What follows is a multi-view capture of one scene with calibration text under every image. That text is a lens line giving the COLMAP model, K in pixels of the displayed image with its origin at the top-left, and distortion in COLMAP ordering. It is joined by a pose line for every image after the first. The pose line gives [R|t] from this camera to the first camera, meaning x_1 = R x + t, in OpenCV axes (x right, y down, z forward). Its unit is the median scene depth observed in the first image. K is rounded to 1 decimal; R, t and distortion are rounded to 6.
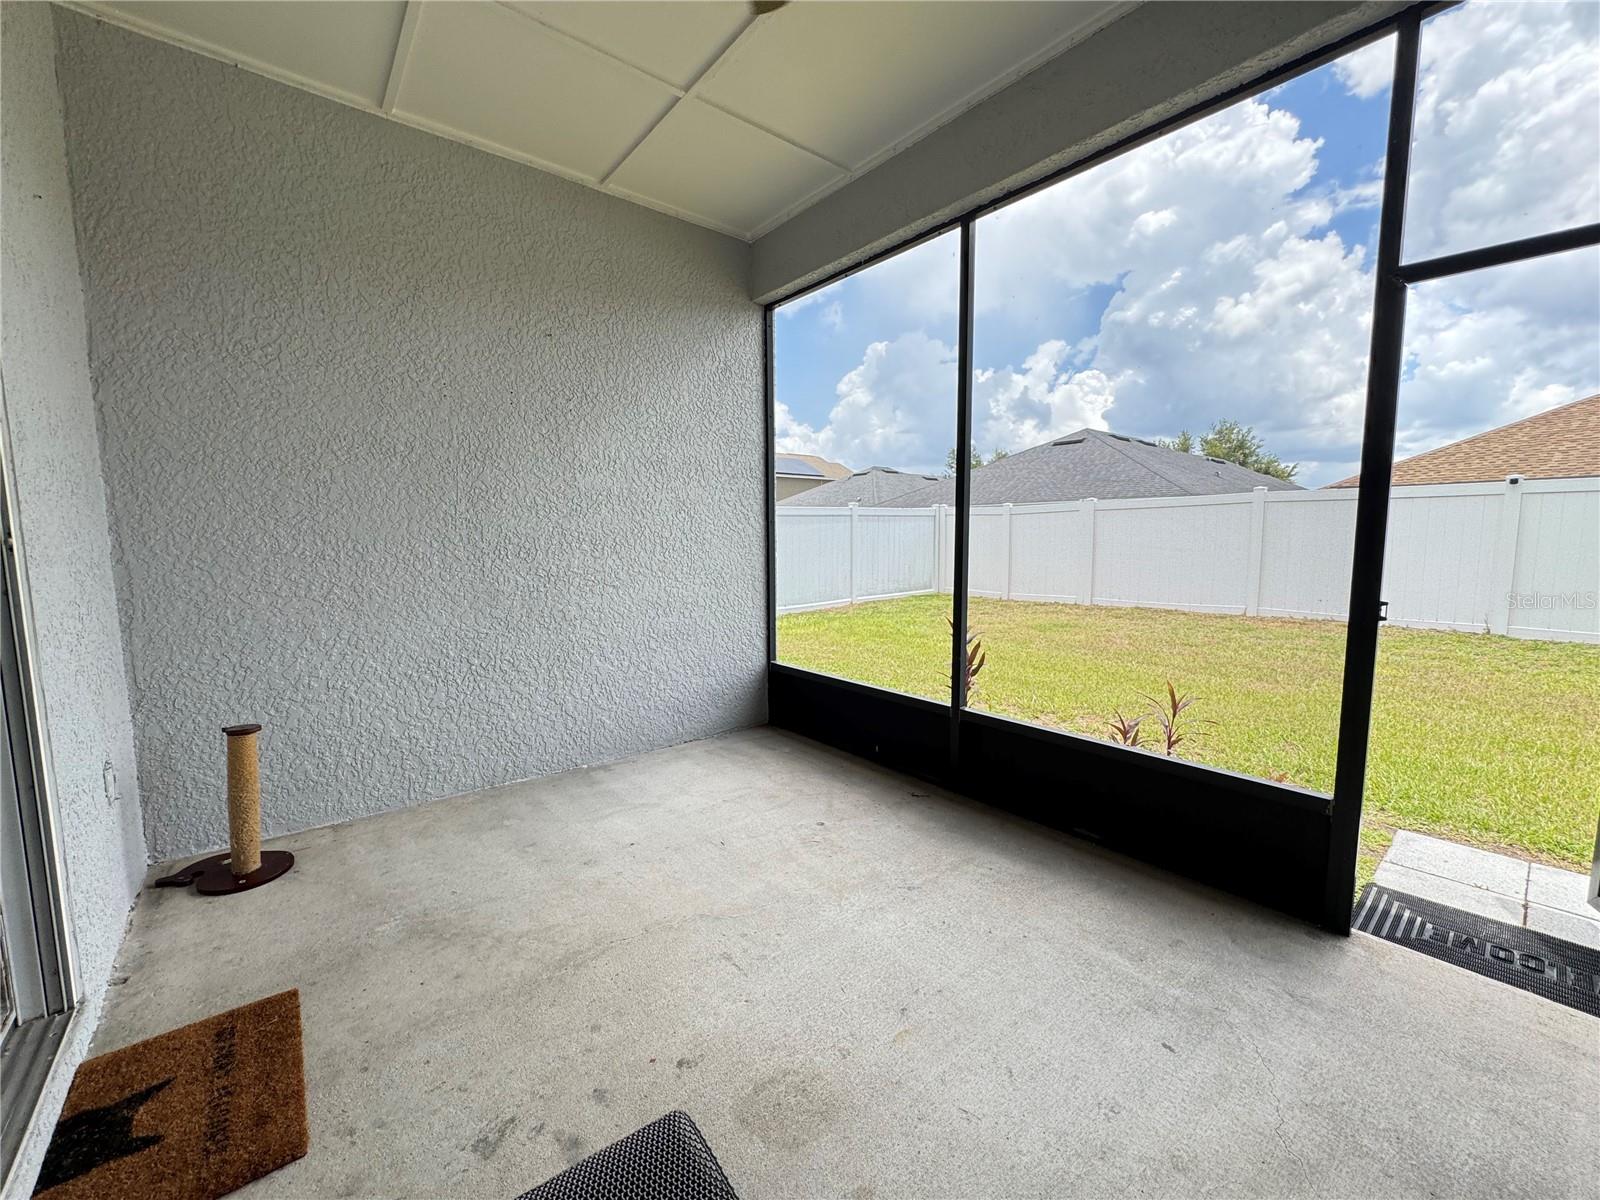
lens RADIAL K [[640.5, 0, 799.0], [0, 640.5, 599.4], [0, 0, 1]] dist [-0.003770, 0.000426]
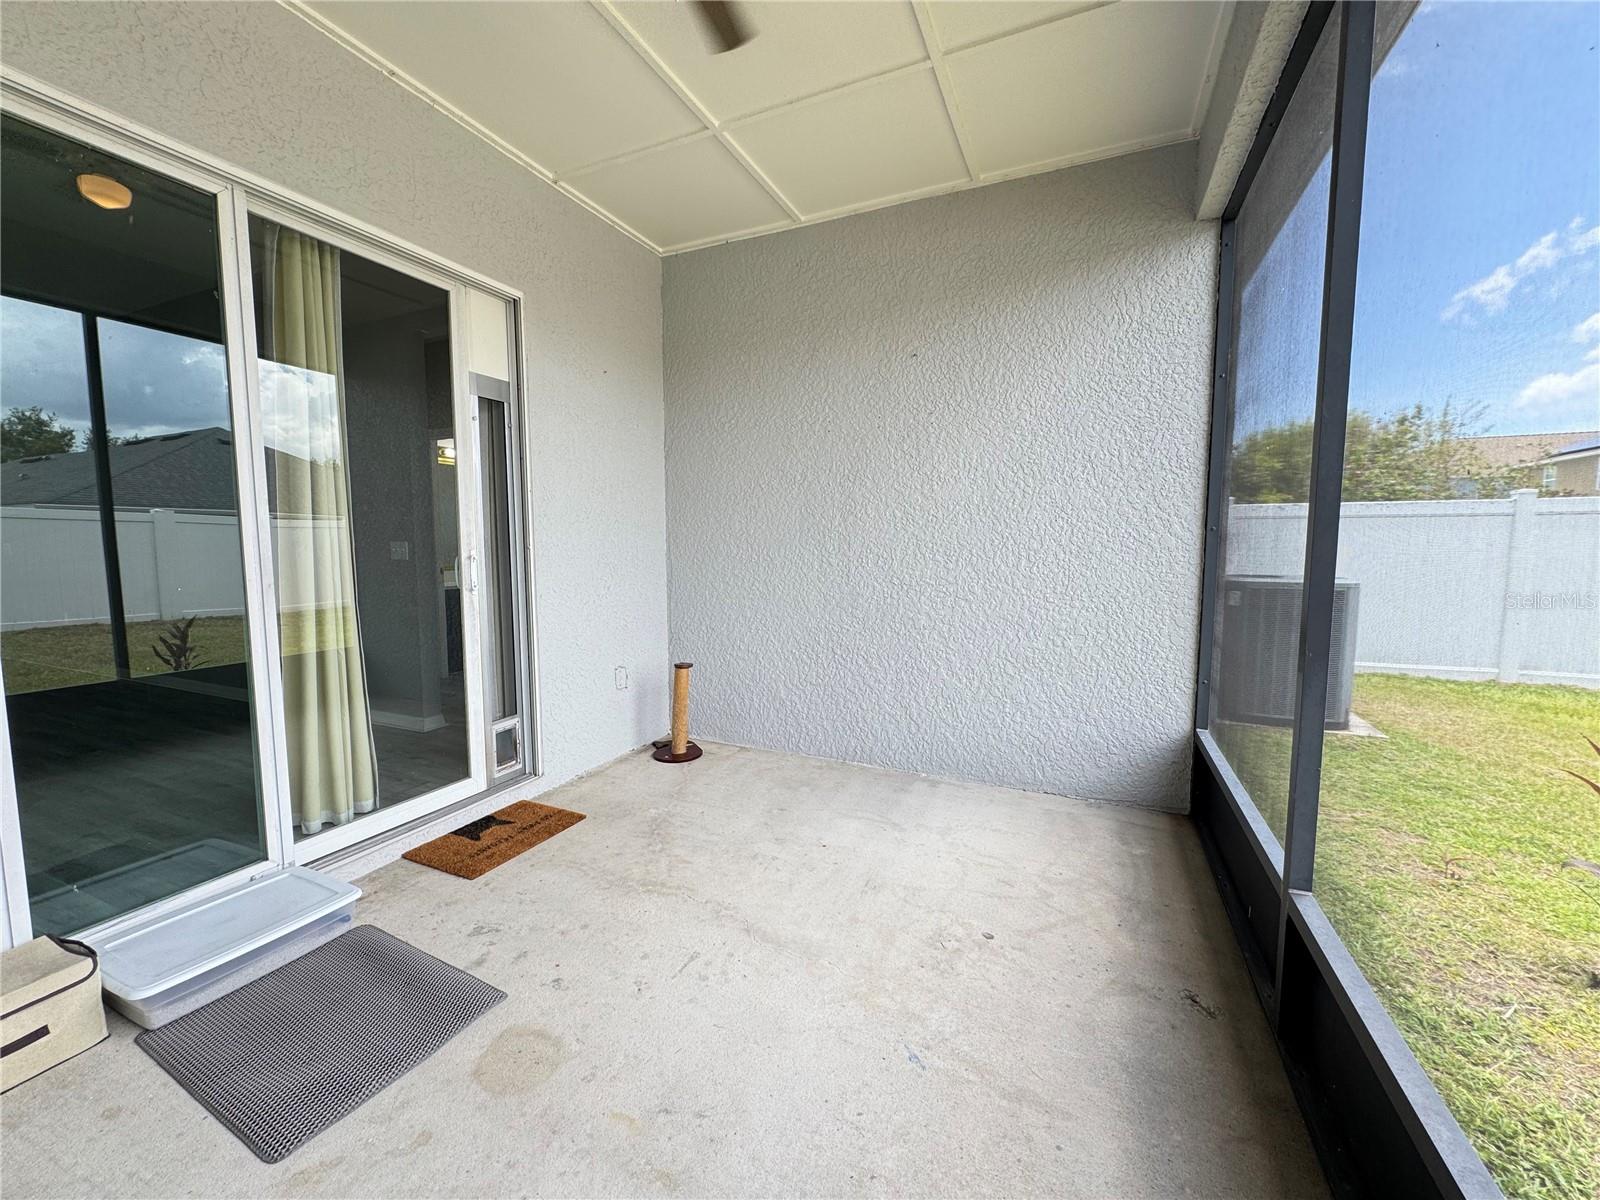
lens RADIAL K [[640.5, 0, 799.0], [0, 640.5, 599.4], [0, 0, 1]] dist [-0.003770, 0.000426]
pose [[0.441746, 0.086680, -0.892943, 0.508742], [-0.094116, 0.994307, 0.049960, -0.051390], [0.892190, 0.061970, 0.447389, 0.396003]]
